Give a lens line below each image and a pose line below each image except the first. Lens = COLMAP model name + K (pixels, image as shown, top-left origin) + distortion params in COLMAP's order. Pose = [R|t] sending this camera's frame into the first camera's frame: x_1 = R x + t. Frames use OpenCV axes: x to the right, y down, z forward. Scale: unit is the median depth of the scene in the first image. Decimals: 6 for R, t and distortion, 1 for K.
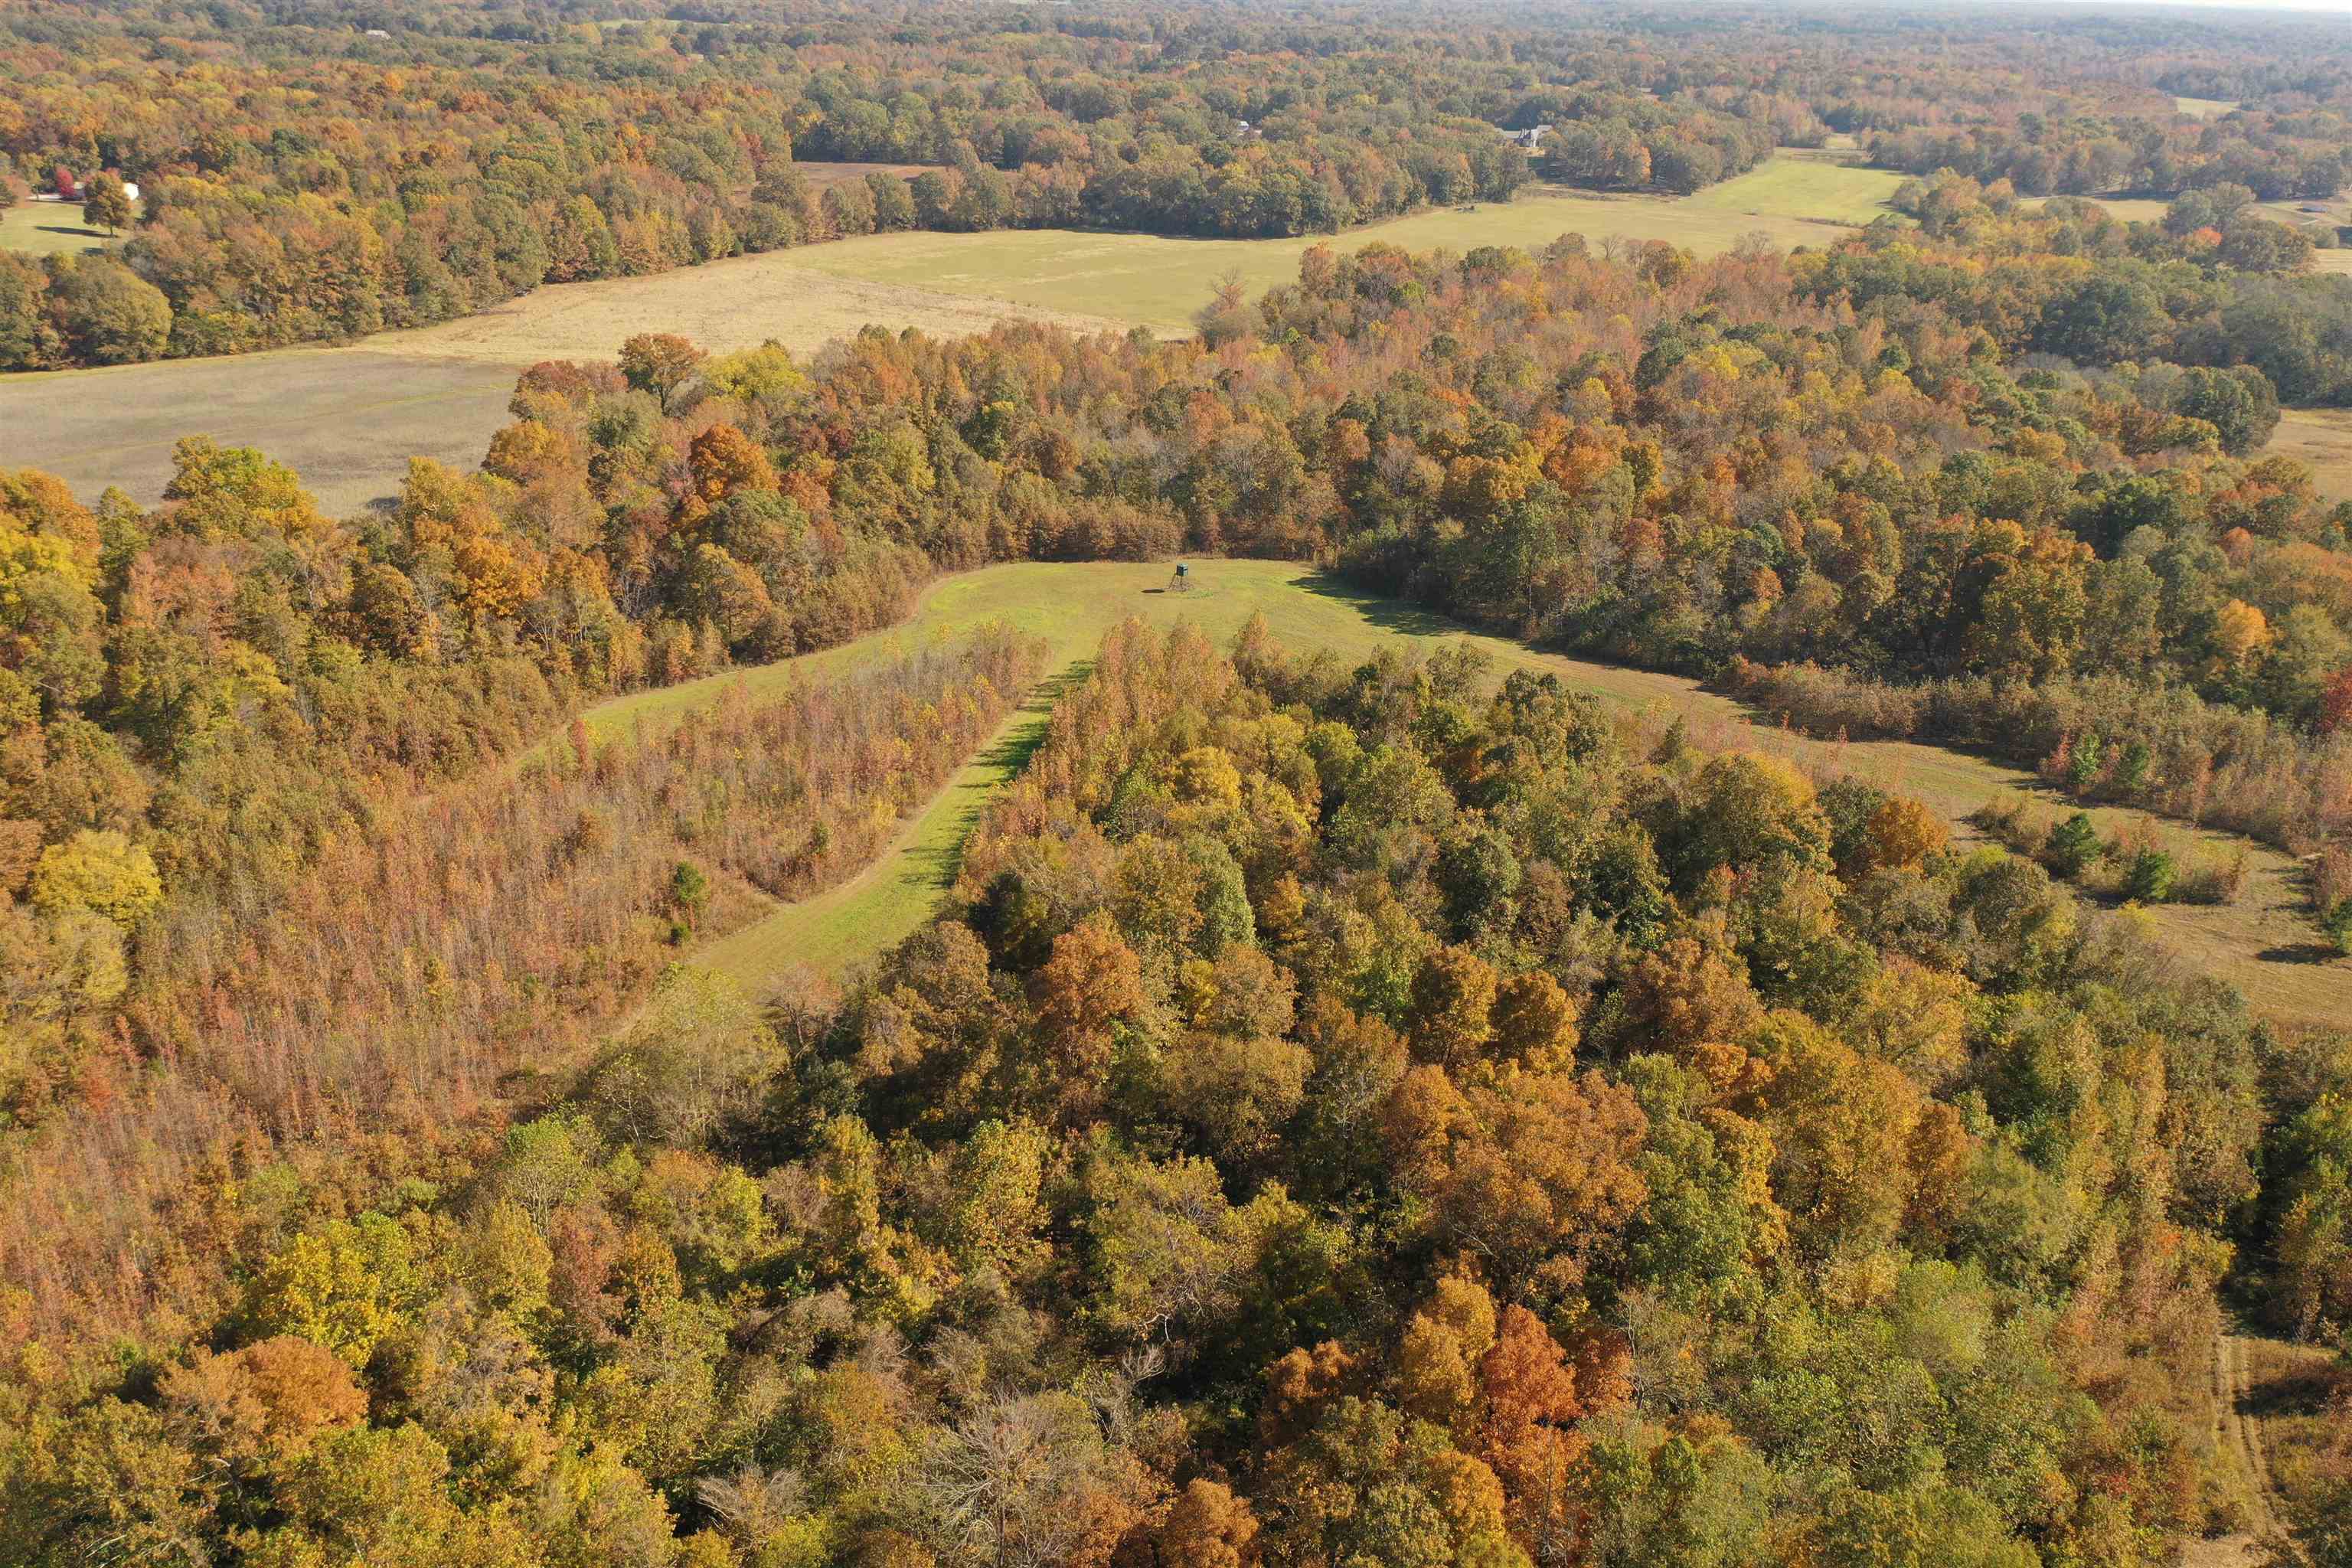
lens RADIAL K [[1853.2, 0, 1182.8], [0, 1853.2, 792.2], [0, 0, 1]] dist [0.000783, 0.001358]
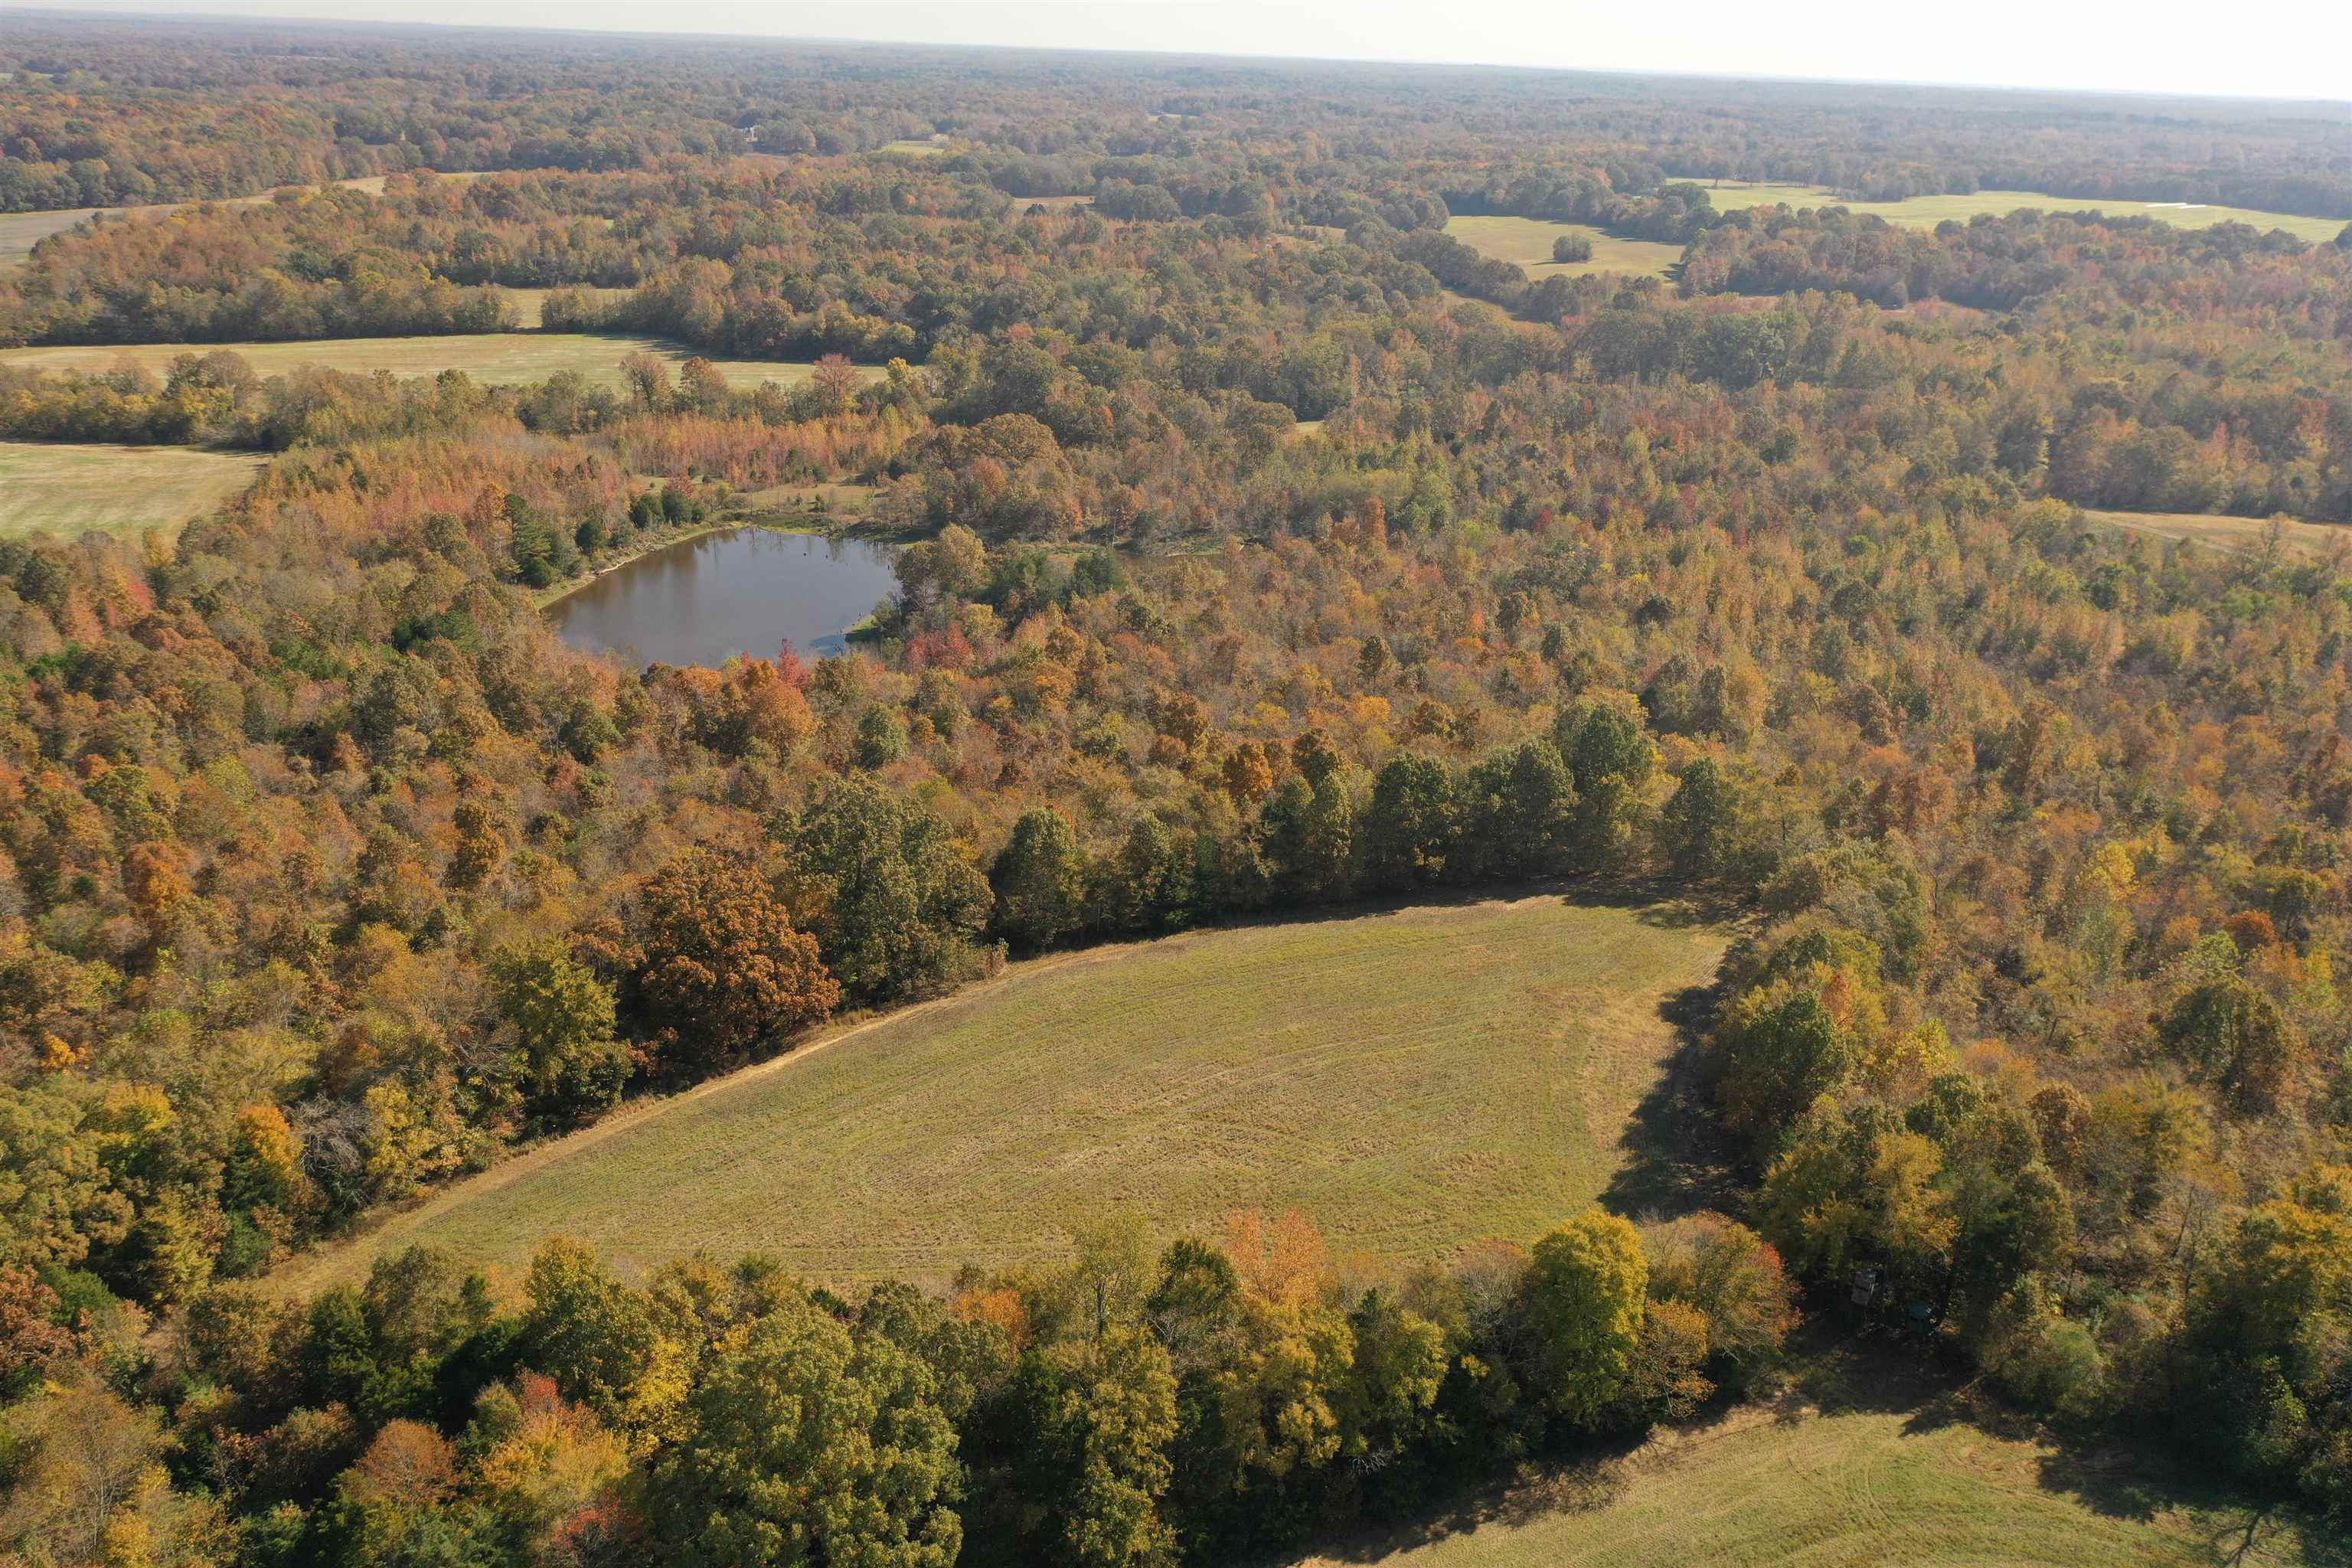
lens RADIAL K [[1853.2, 0, 1173.7], [0, 1853.2, 783.9], [0, 0, 1]] dist [0.000783, 0.001358]
pose [[0.932281, -0.135726, 0.335306, -0.349248], [0.145843, 0.989295, -0.005051, 1.034962], [-0.331031, 0.053611, 0.942096, -2.386568]]
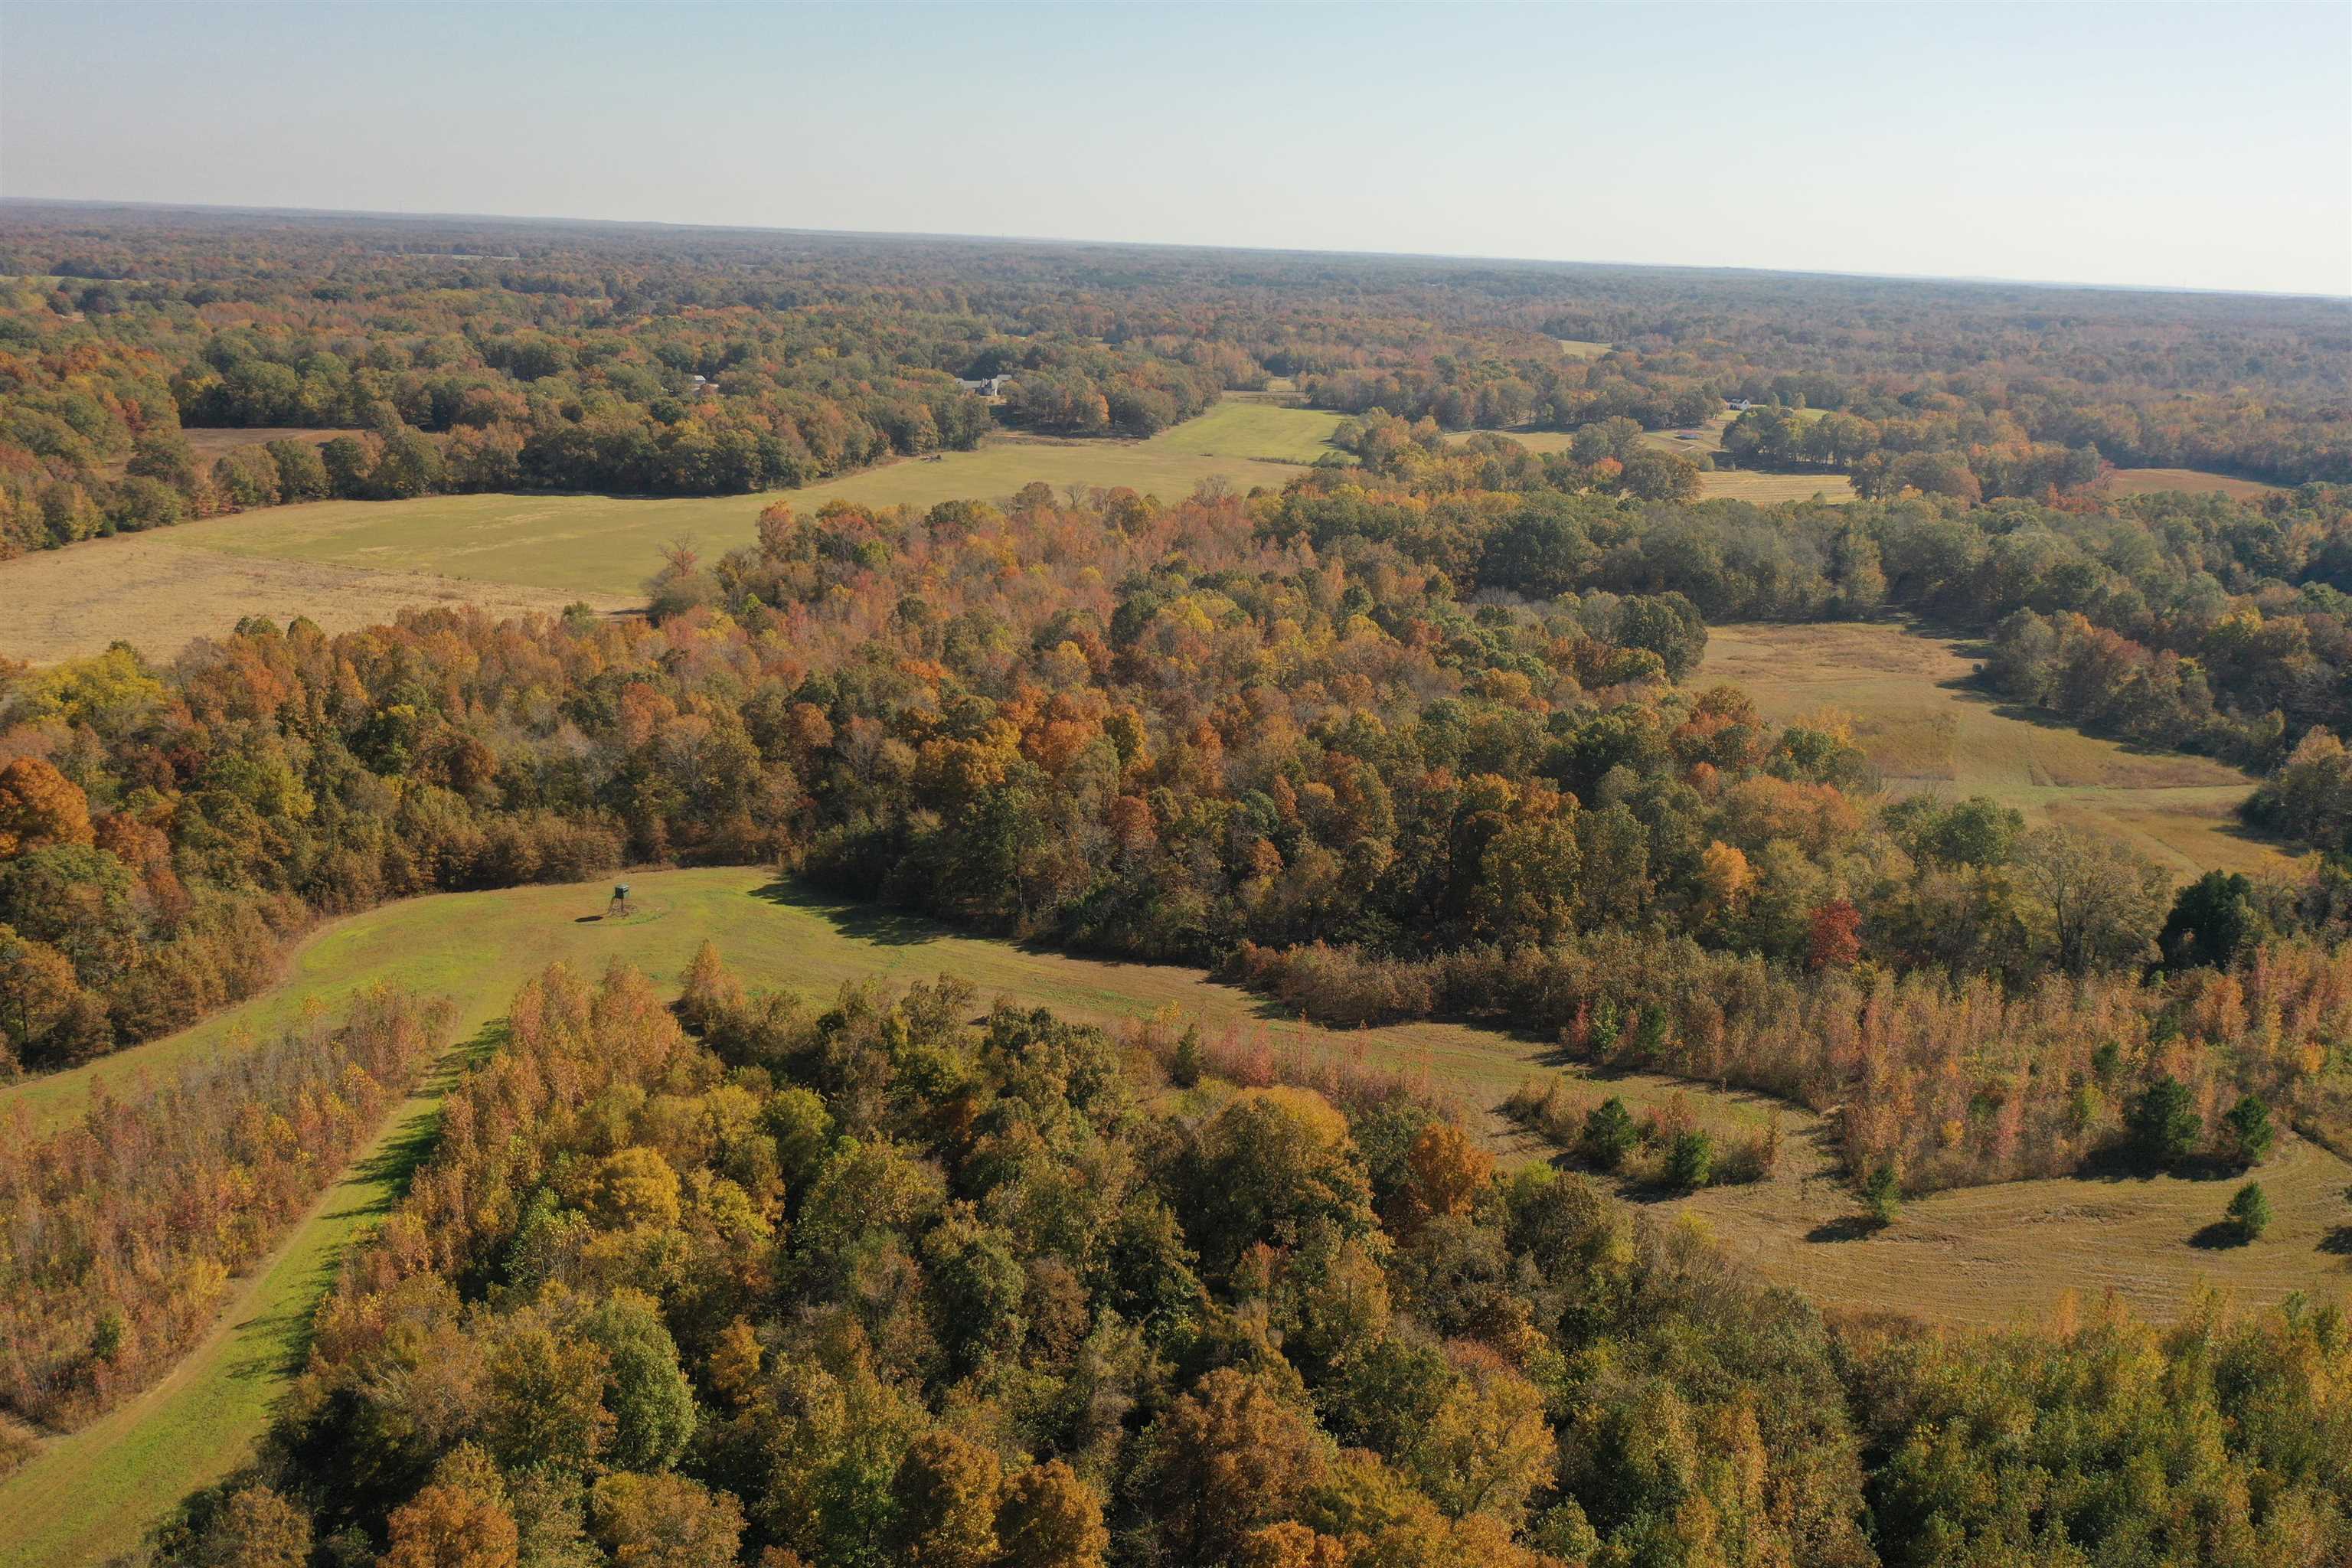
lens RADIAL K [[1853.2, 0, 1182.9], [0, 1853.2, 778.3], [0, 0, 1]] dist [0.000783, 0.001358]
pose [[0.962957, -0.072532, 0.259718, 0.030289], [0.105302, 0.987820, -0.114560, -0.044003], [-0.248245, 0.137665, 0.958865, 0.093407]]
